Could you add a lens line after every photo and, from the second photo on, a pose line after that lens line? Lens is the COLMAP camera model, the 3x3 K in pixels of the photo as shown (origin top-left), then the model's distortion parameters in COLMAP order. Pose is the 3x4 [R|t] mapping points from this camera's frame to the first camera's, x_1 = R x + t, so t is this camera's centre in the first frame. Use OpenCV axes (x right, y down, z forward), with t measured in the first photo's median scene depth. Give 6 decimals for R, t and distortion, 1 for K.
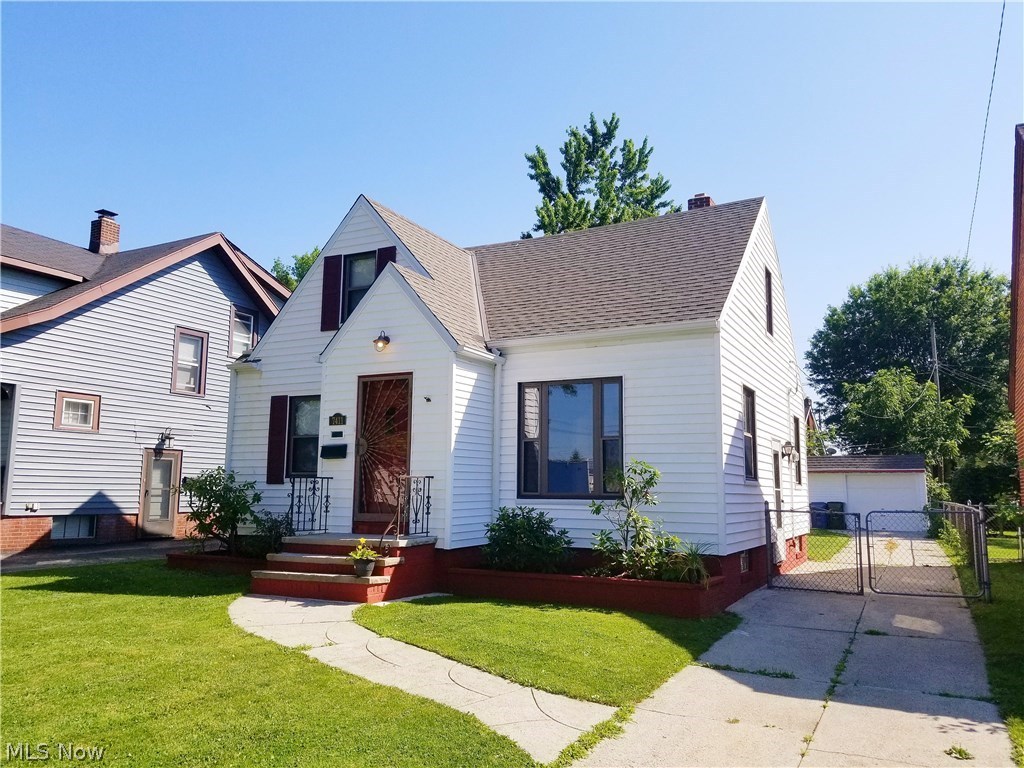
lens RADIAL K [[780.0, 0, 509.9], [0, 780.0, 373.9], [0, 0, 1]] dist [0.110946, -0.008185]
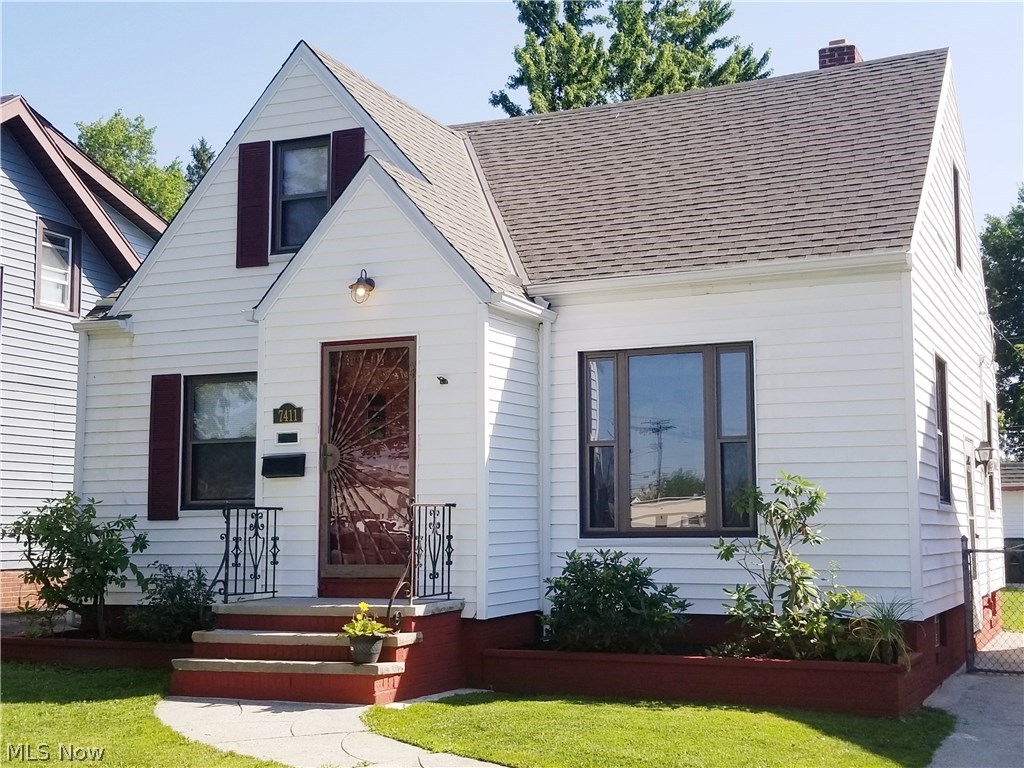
lens RADIAL K [[1353.7, 0, 511.9], [0, 1353.7, 359.2], [0, 0, 1]] dist [0.118915, -0.029640]
pose [[0.997762, -0.006746, 0.066526, -0.115195], [0.005205, 0.999715, 0.023300, -0.008413], [-0.066664, -0.022901, 0.997513, -0.071298]]
